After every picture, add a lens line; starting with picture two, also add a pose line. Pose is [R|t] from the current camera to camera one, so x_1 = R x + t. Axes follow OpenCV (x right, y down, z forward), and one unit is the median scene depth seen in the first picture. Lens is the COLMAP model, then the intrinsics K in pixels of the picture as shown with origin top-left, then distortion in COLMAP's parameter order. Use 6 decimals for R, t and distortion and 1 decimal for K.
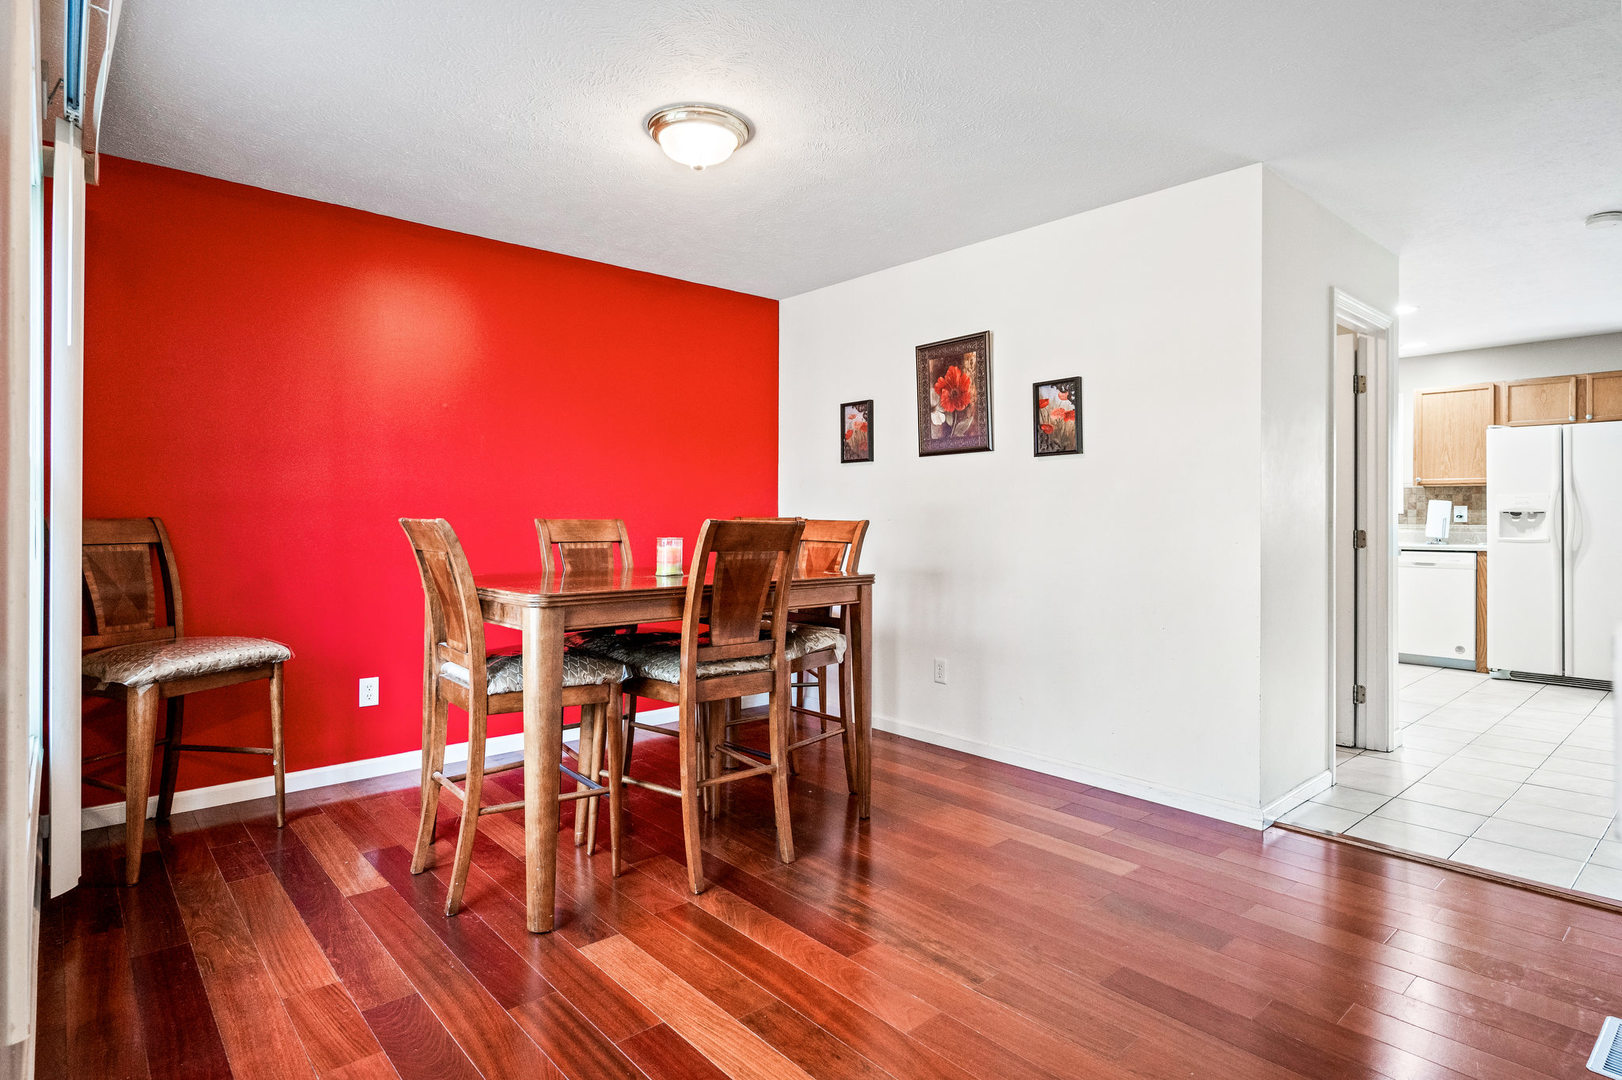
lens RADIAL K [[858.5, 0, 807.0], [0, 858.5, 514.6], [0, 0, 1]] dist [-0.000041, 0.000537]
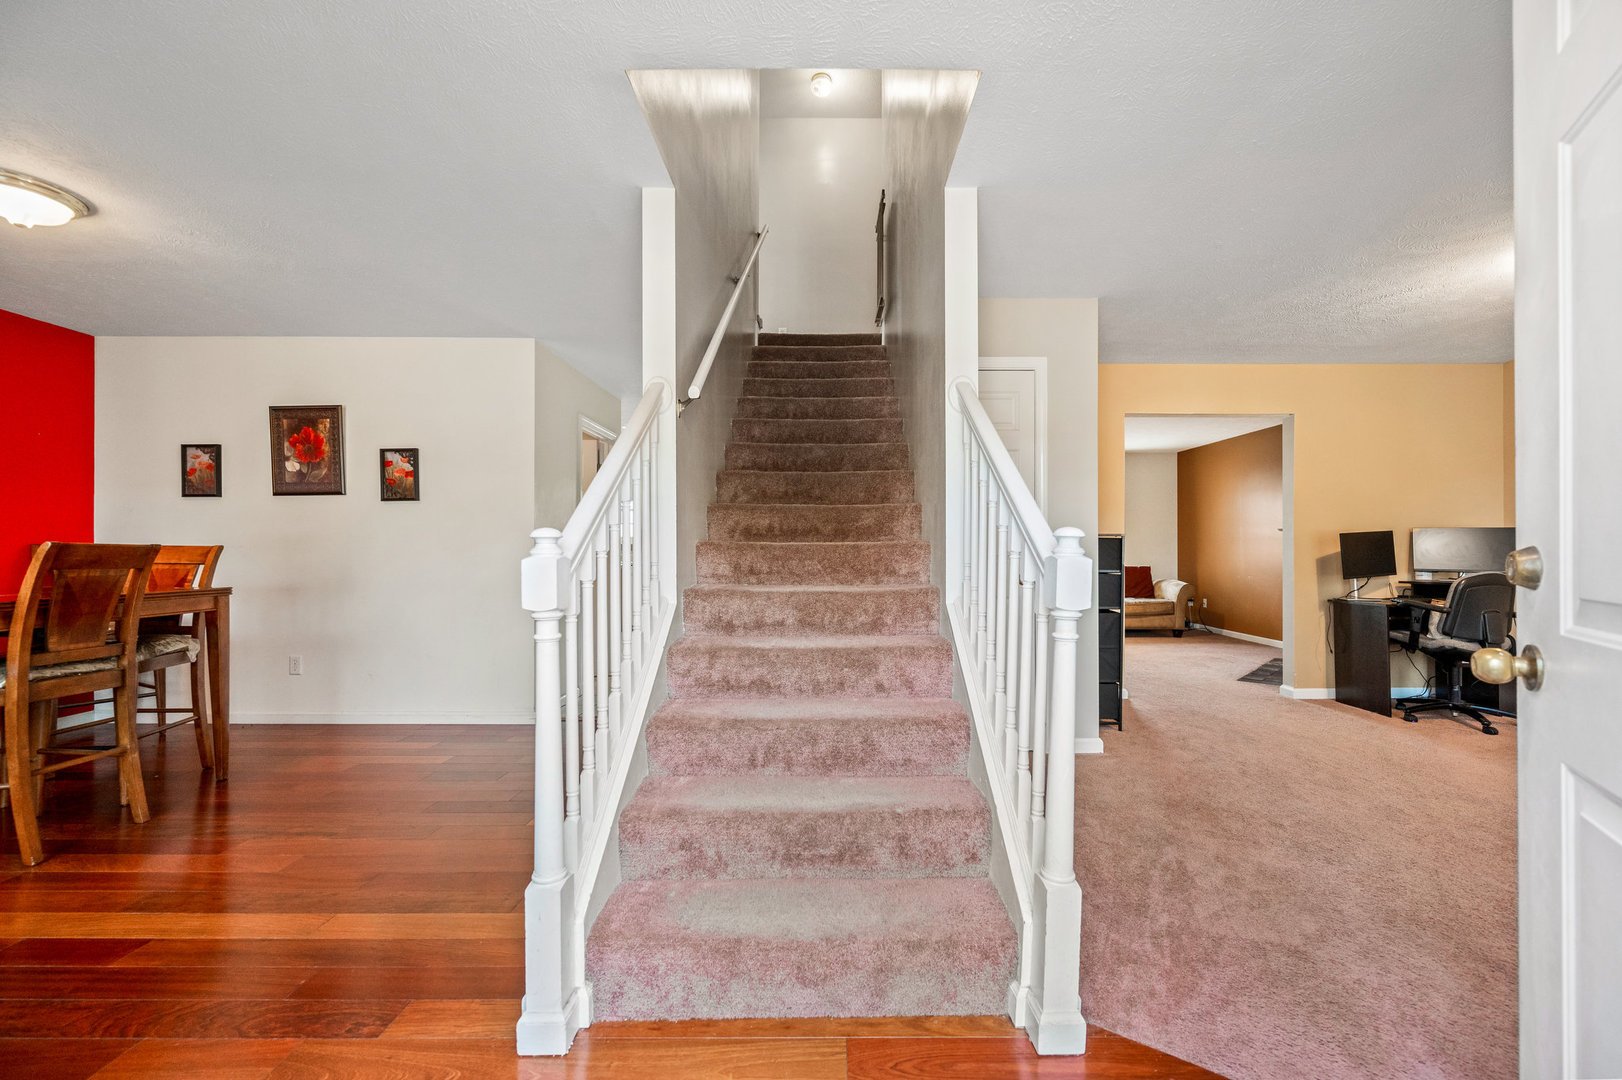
lens RADIAL K [[651.4, 0, 829.7], [0, 651.4, 547.9], [0, 0, 1]] dist [-0.000203, 0.000141]
pose [[0.658964, -0.001516, 0.752173, -0.056012], [0.001455, 0.999999, 0.000740, 0.010217], [-0.752173, 0.000607, 0.658966, -0.267422]]
